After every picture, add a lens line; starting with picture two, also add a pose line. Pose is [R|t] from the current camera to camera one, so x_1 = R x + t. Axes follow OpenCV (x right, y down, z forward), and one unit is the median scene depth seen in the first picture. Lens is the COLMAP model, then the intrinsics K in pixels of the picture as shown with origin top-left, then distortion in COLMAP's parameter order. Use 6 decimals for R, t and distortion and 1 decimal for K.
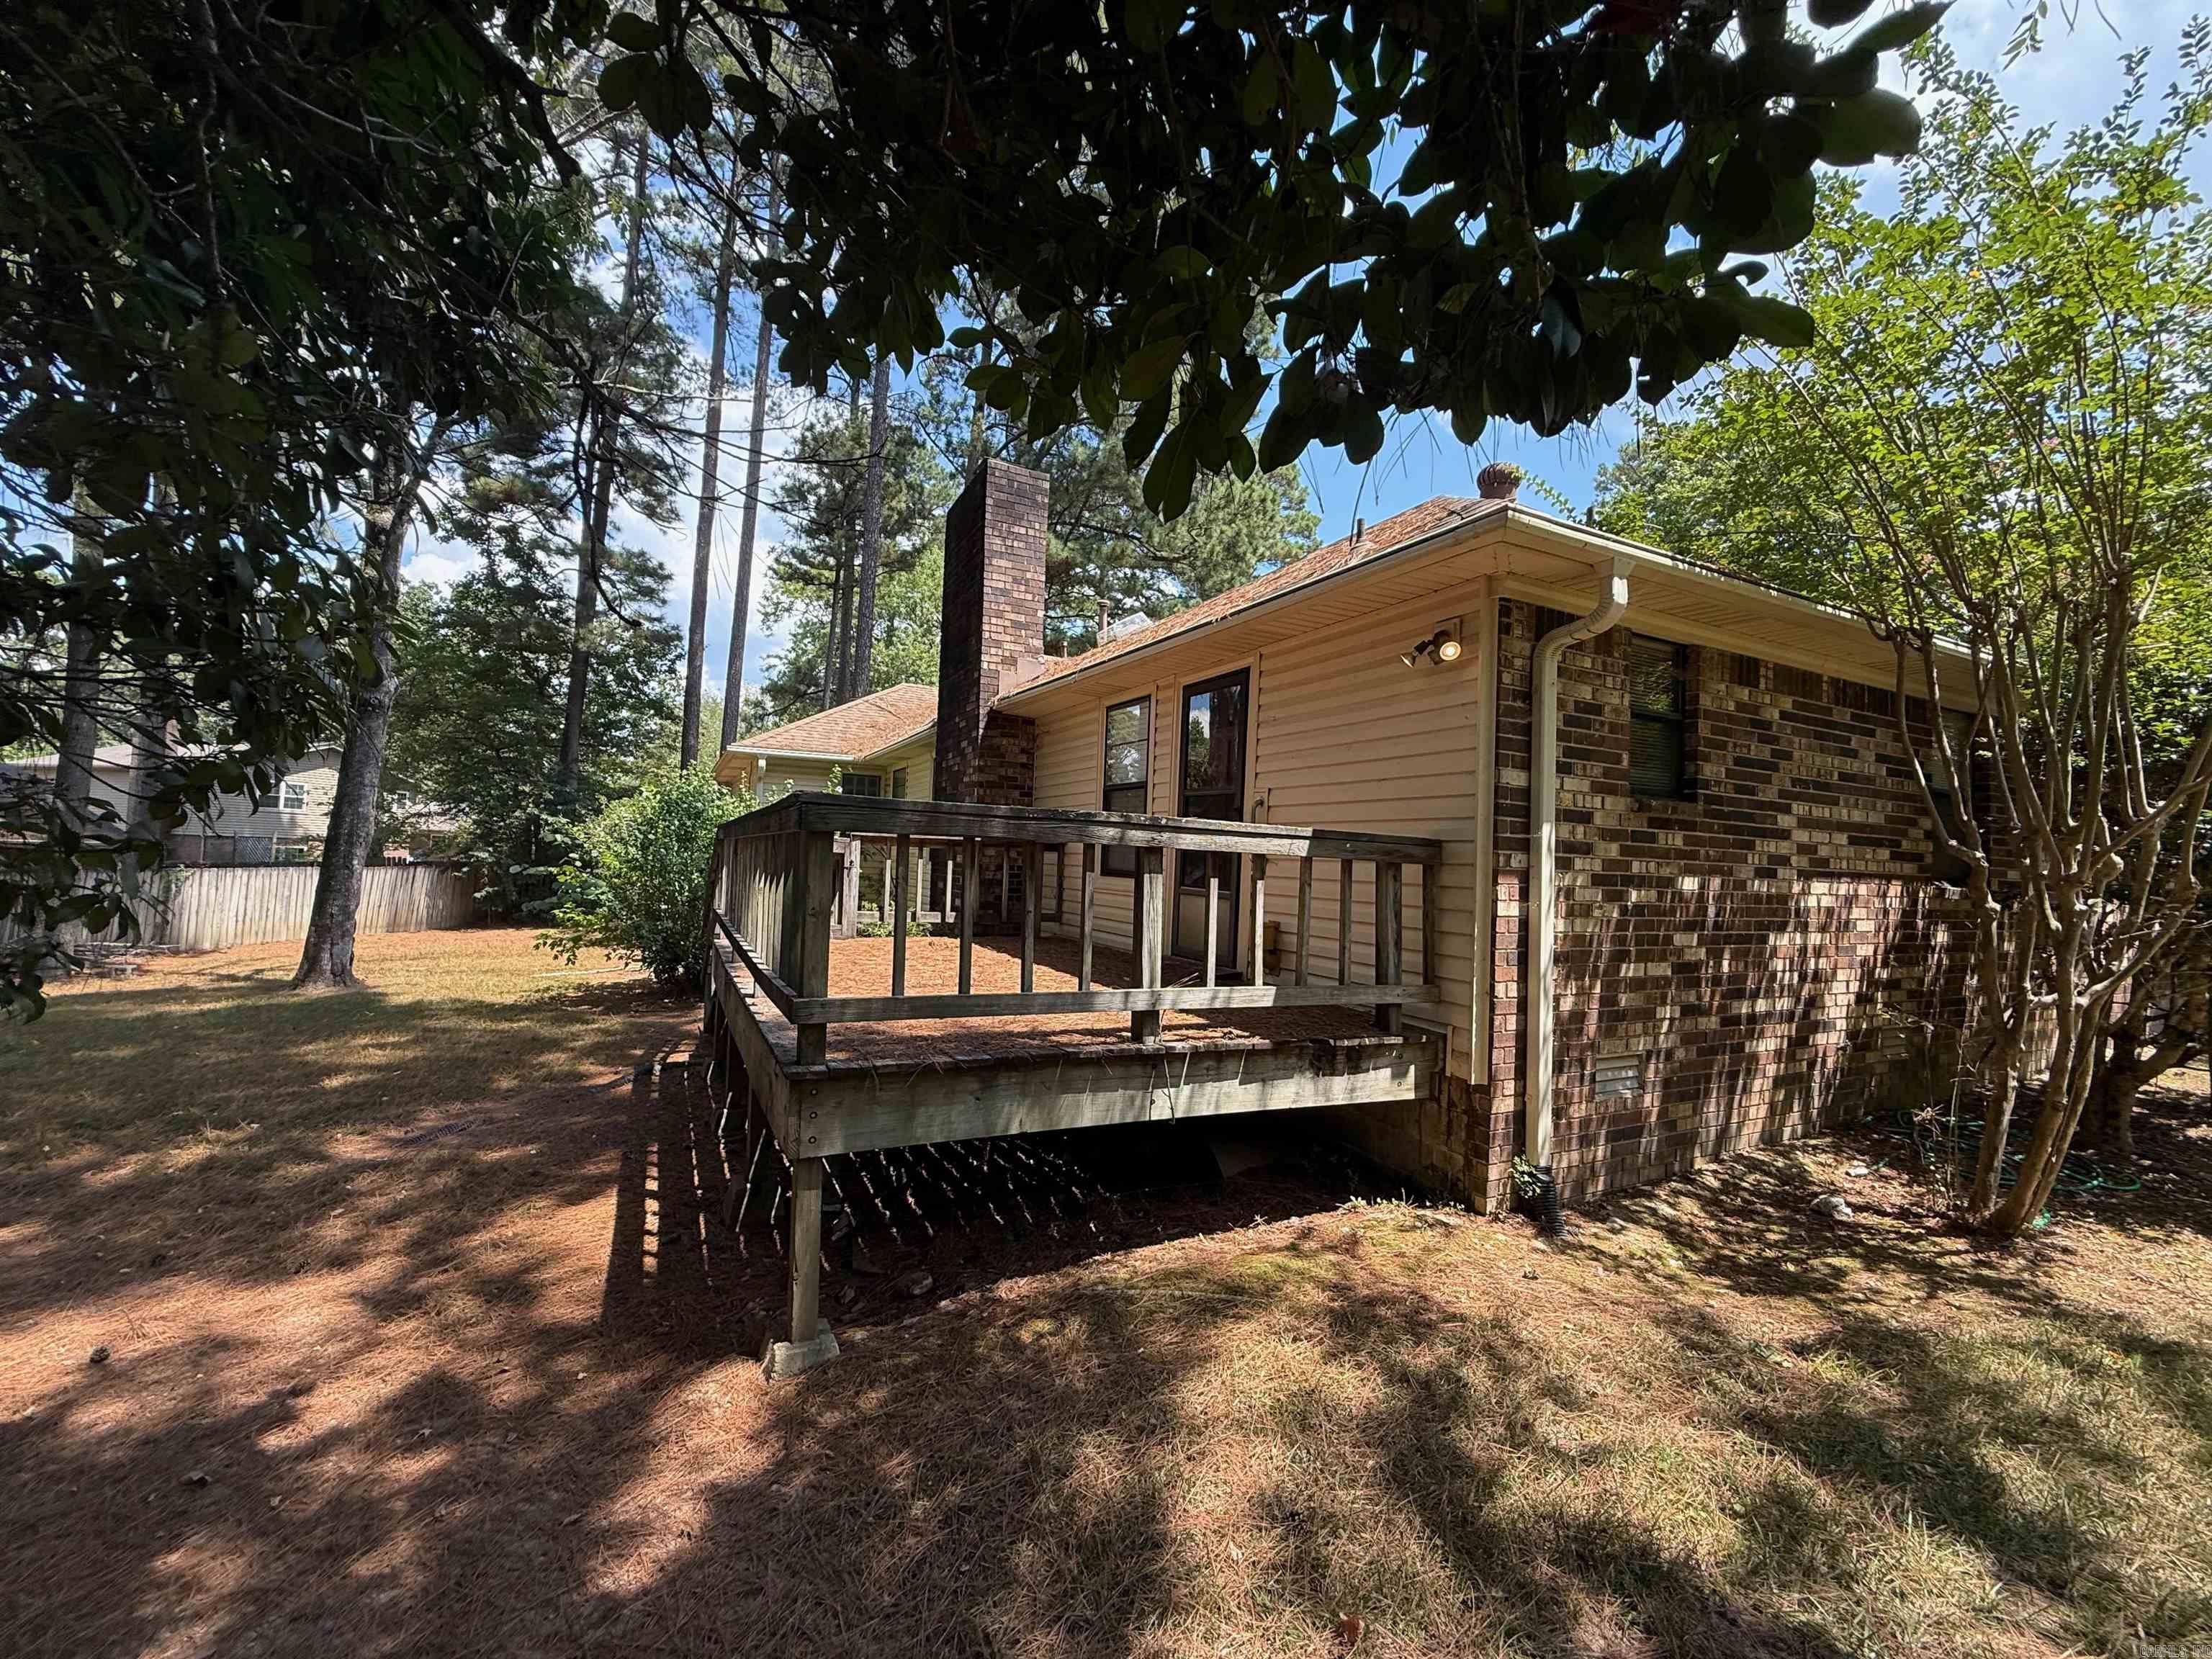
lens RADIAL K [[881.4, 0, 1103.0], [0, 881.4, 827.8], [0, 0, 1]] dist [0.003100, 0.000028]
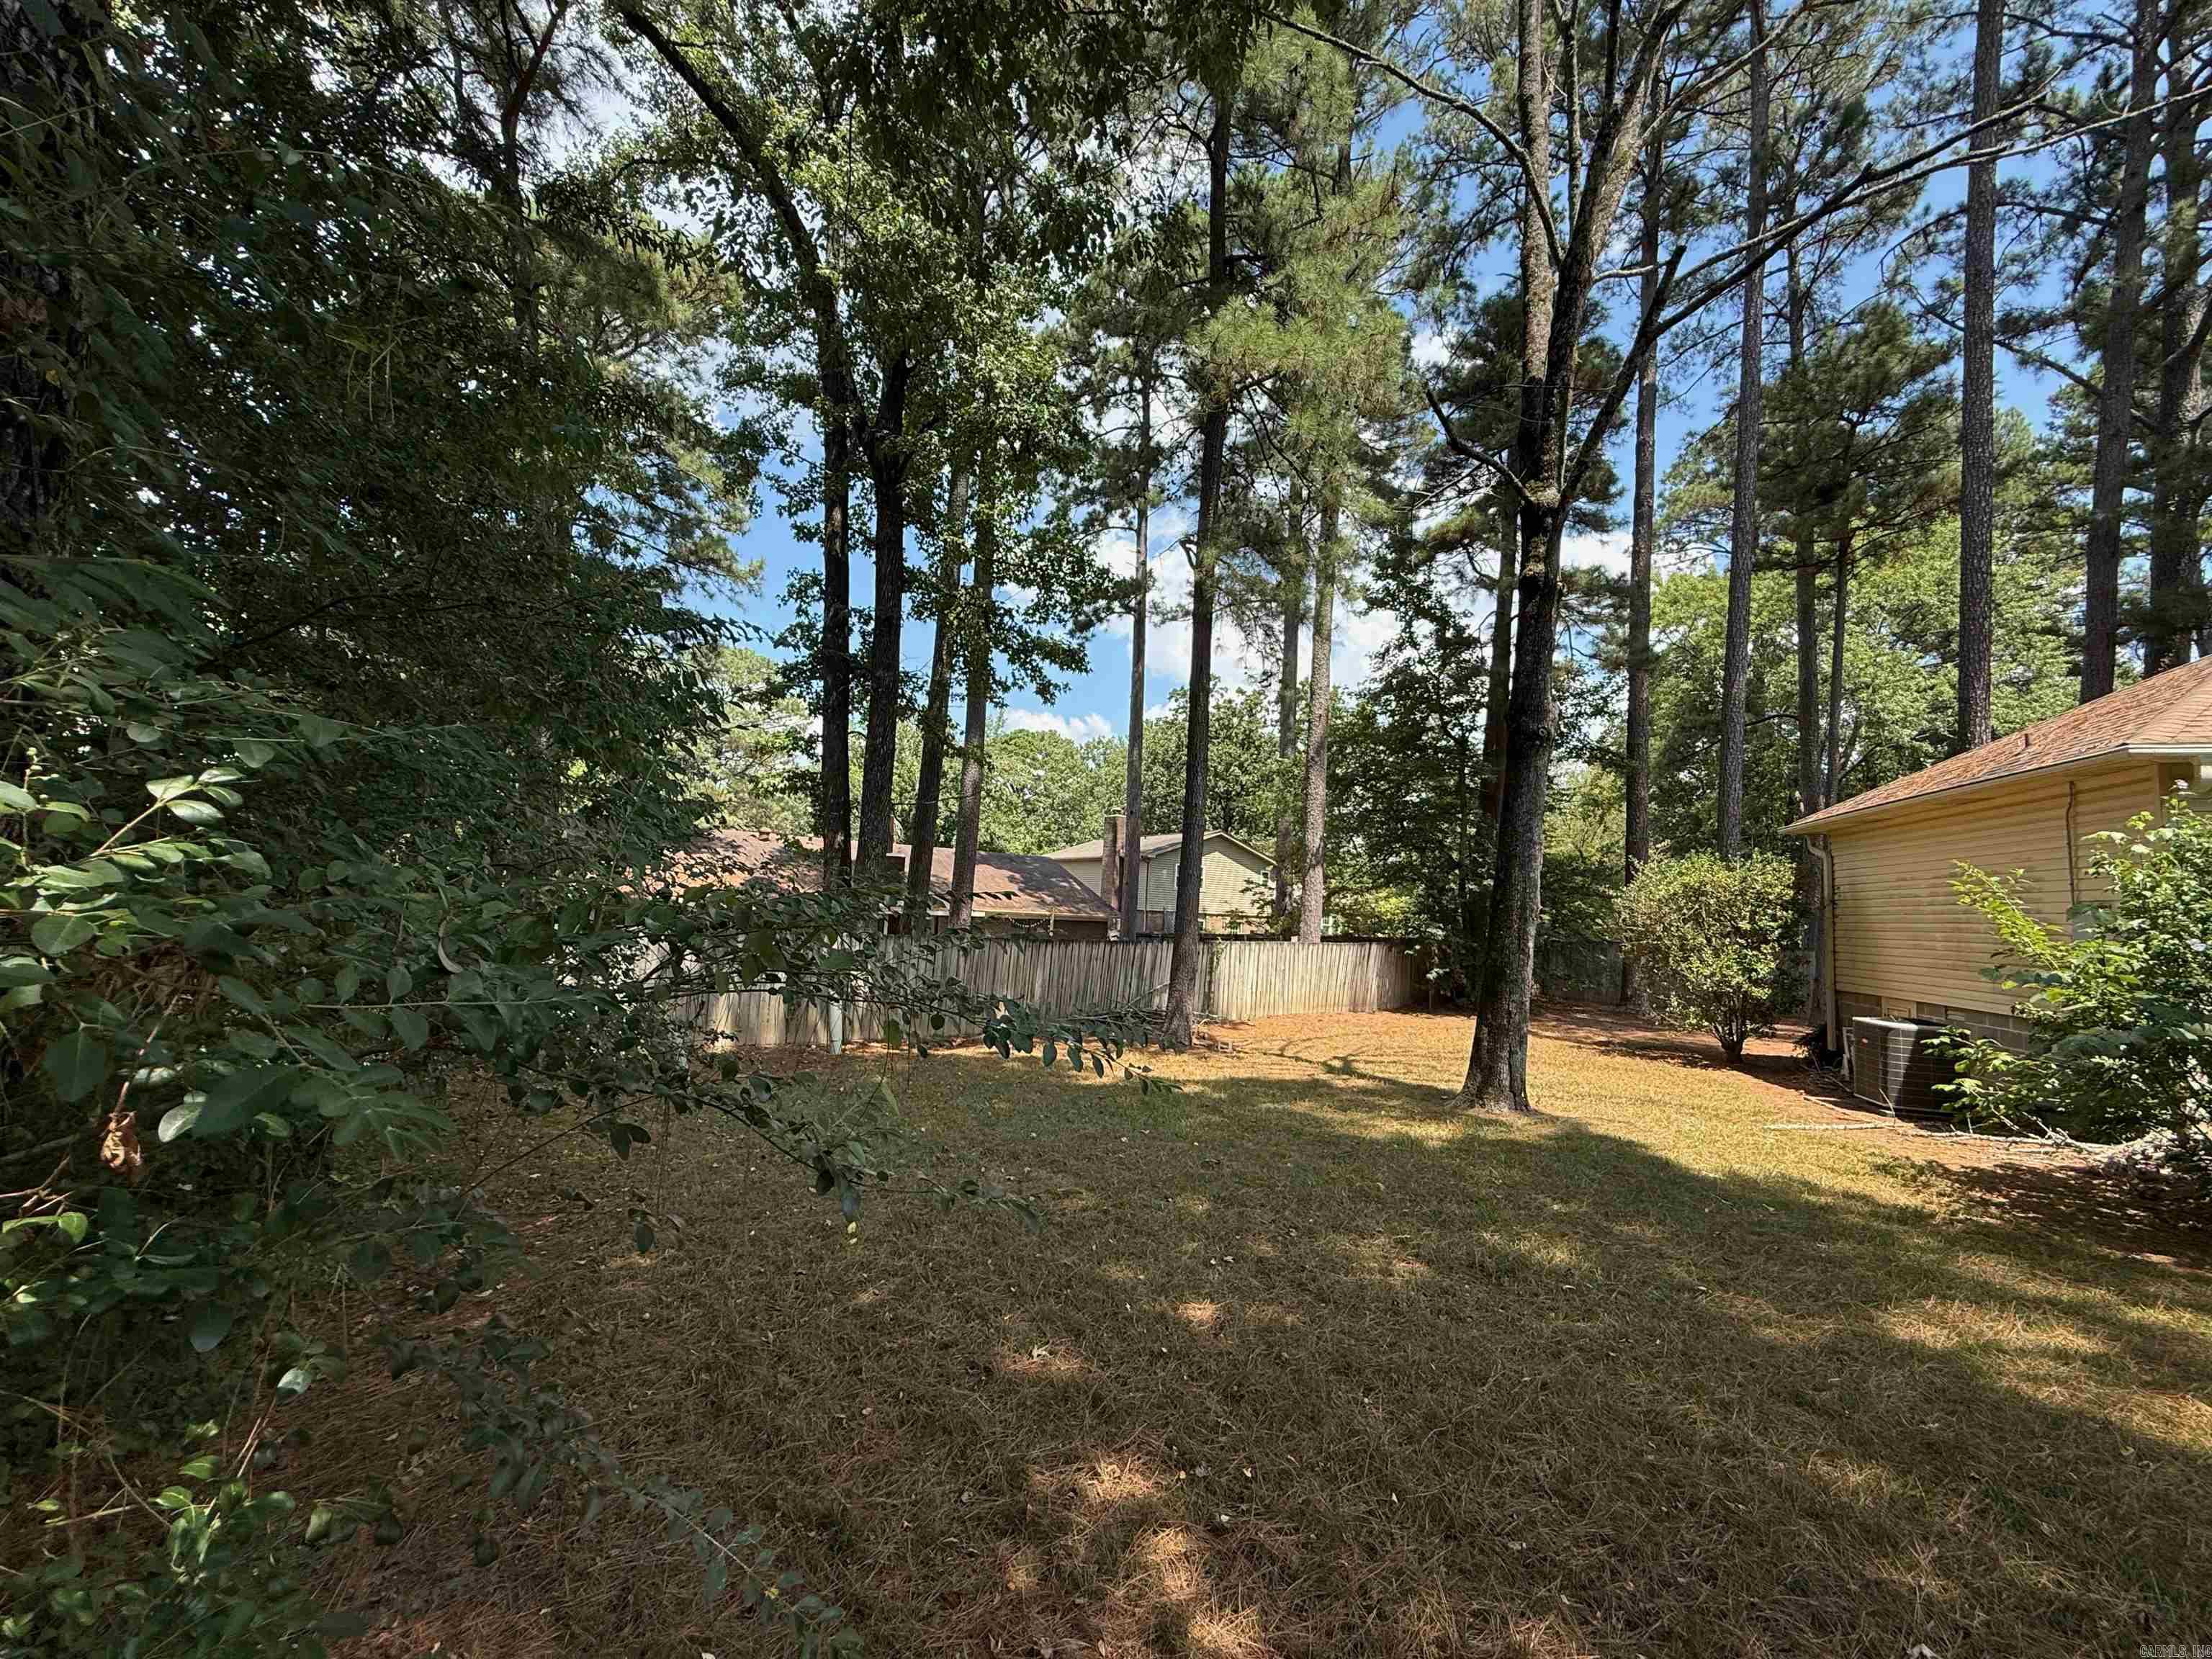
lens RADIAL K [[880.6, 0, 1105.1], [0, 880.6, 828.2], [0, 0, 1]] dist [0.000978, 0.000008]
pose [[0.722236, -0.064071, -0.688672, -1.702731], [0.005474, 0.996198, -0.086941, 0.006607], [0.691625, 0.059022, 0.719841, 0.580867]]
